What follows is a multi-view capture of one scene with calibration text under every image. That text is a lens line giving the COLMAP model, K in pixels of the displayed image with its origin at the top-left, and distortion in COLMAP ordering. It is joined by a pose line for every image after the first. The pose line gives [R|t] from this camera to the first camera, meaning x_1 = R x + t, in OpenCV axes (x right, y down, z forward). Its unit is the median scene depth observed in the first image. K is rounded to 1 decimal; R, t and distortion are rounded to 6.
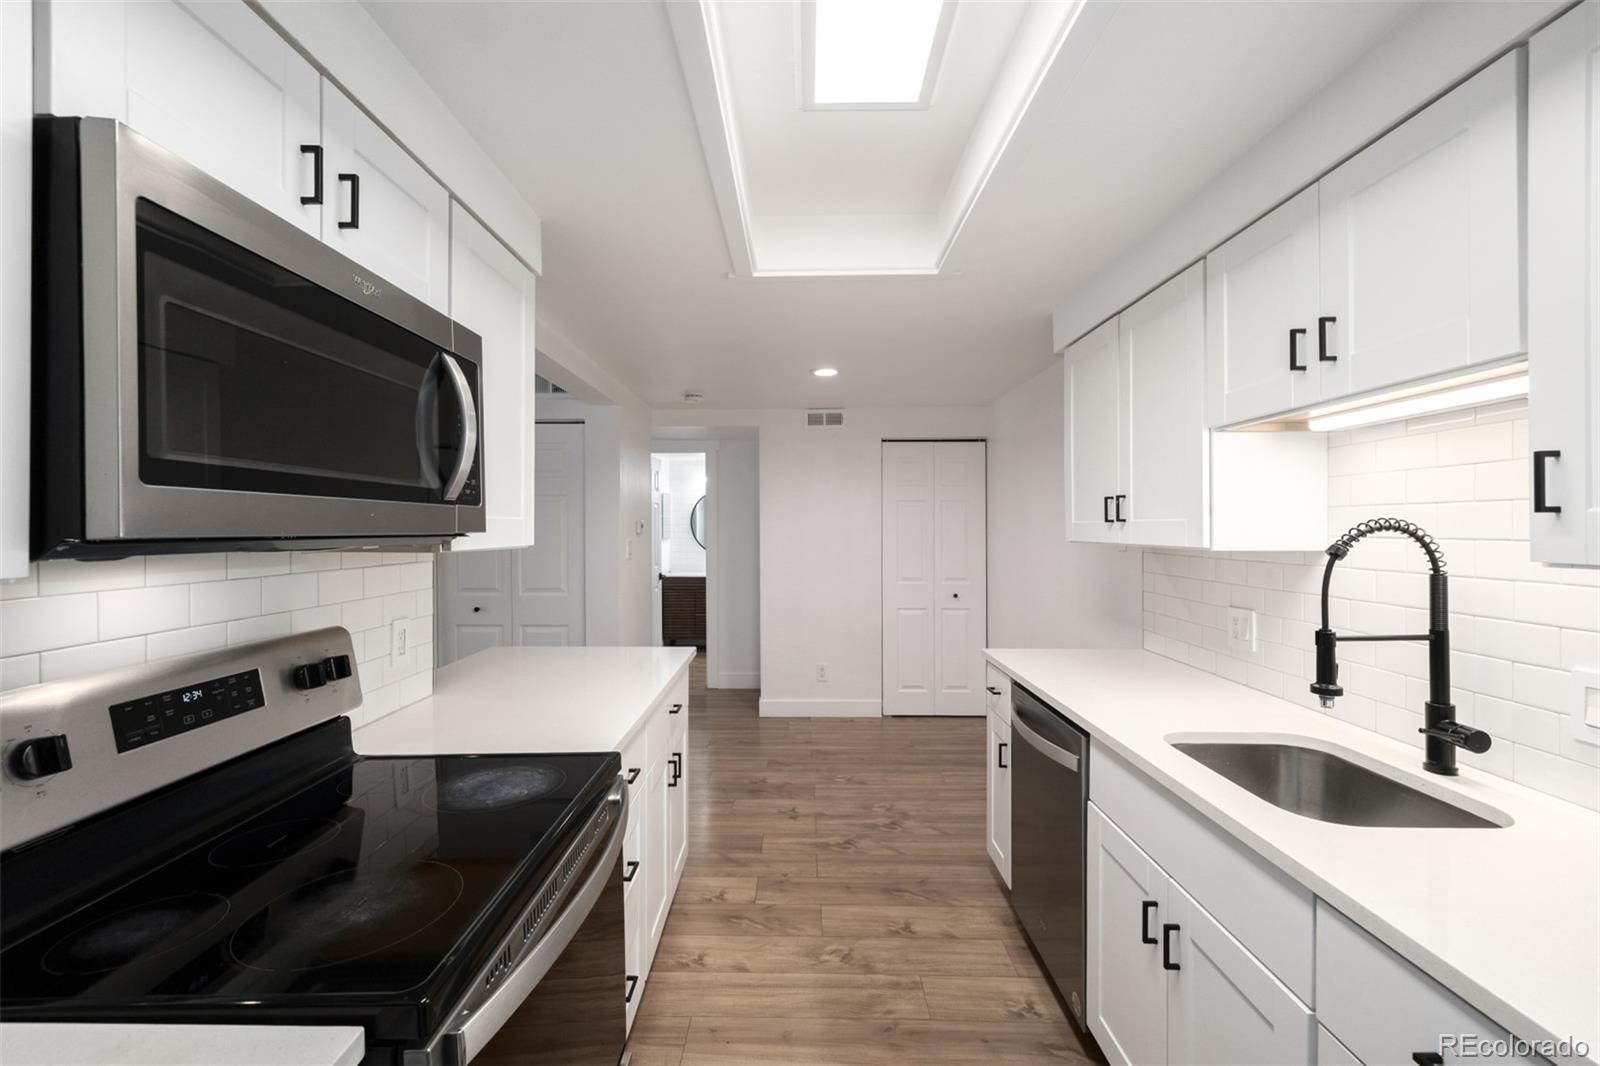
lens RADIAL K [[671.2, 0, 792.8], [0, 671.2, 545.9], [0, 0, 1]] dist [0.001173, 0.000126]
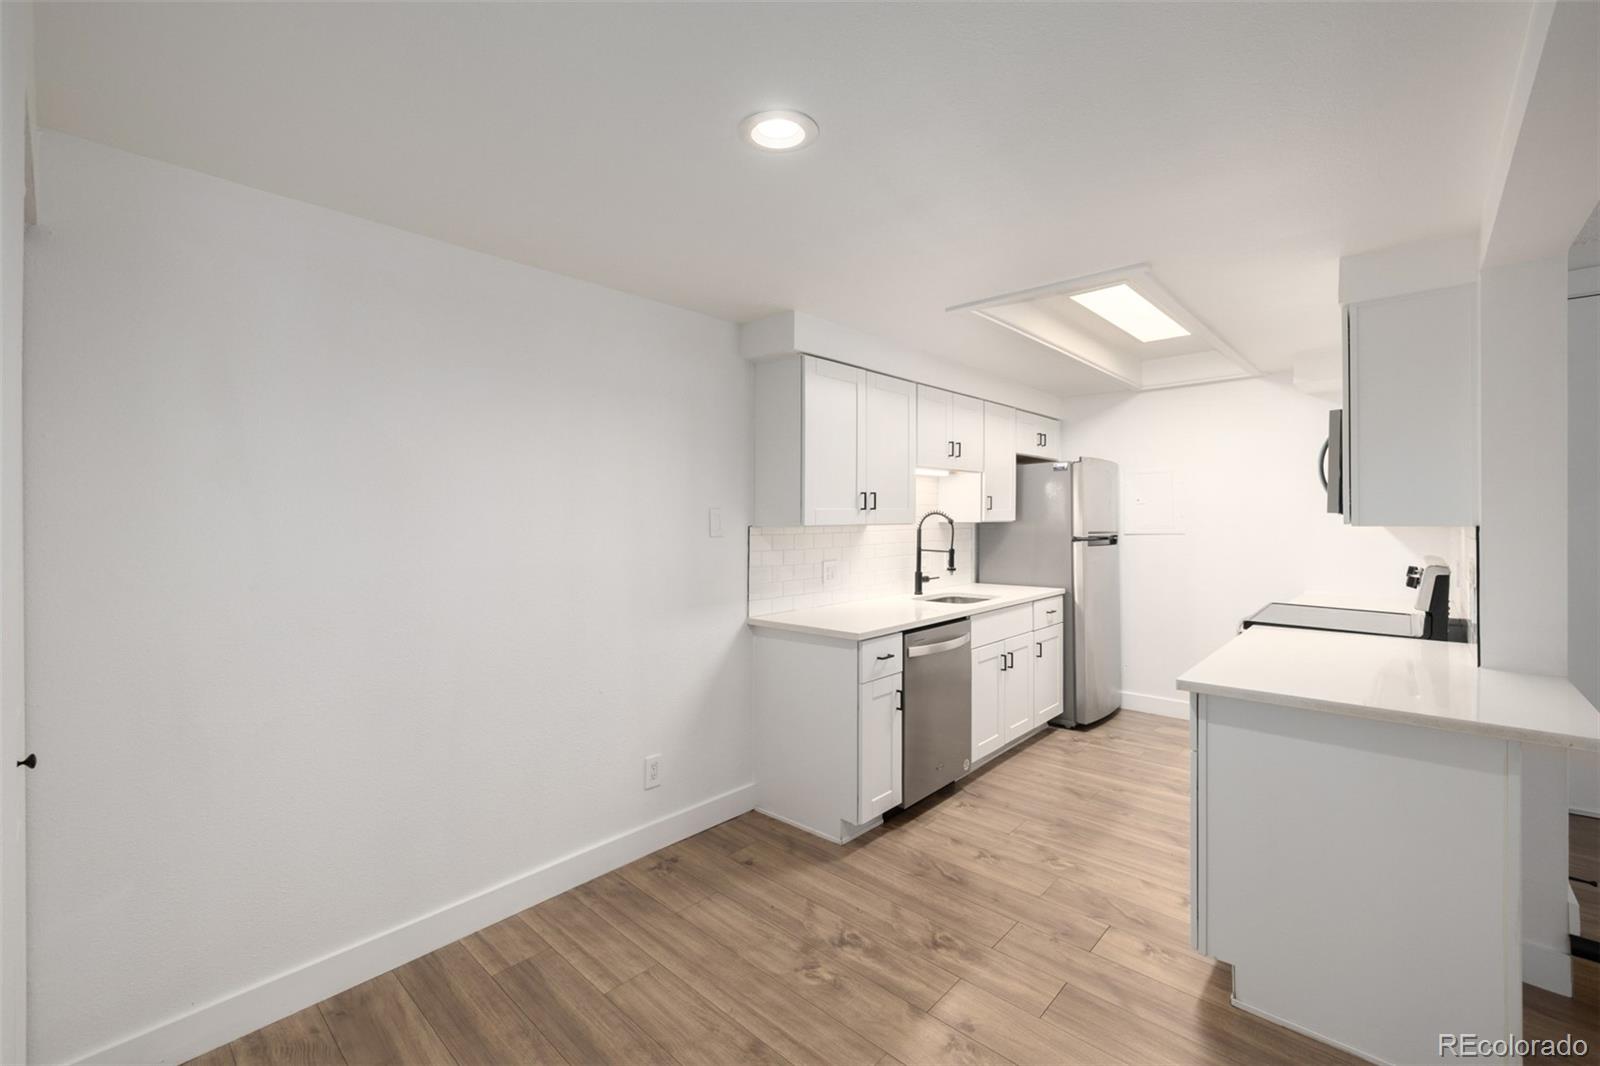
lens RADIAL K [[671.2, 0, 795.7], [0, 671.2, 520.6], [0, 0, 1]] dist [0.001173, 0.000126]
pose [[-0.744867, -0.000317, 0.667213, -0.379270], [0.021817, 0.999454, 0.024831, -0.050219], [-0.666857, 0.033052, -0.744453, 2.130777]]
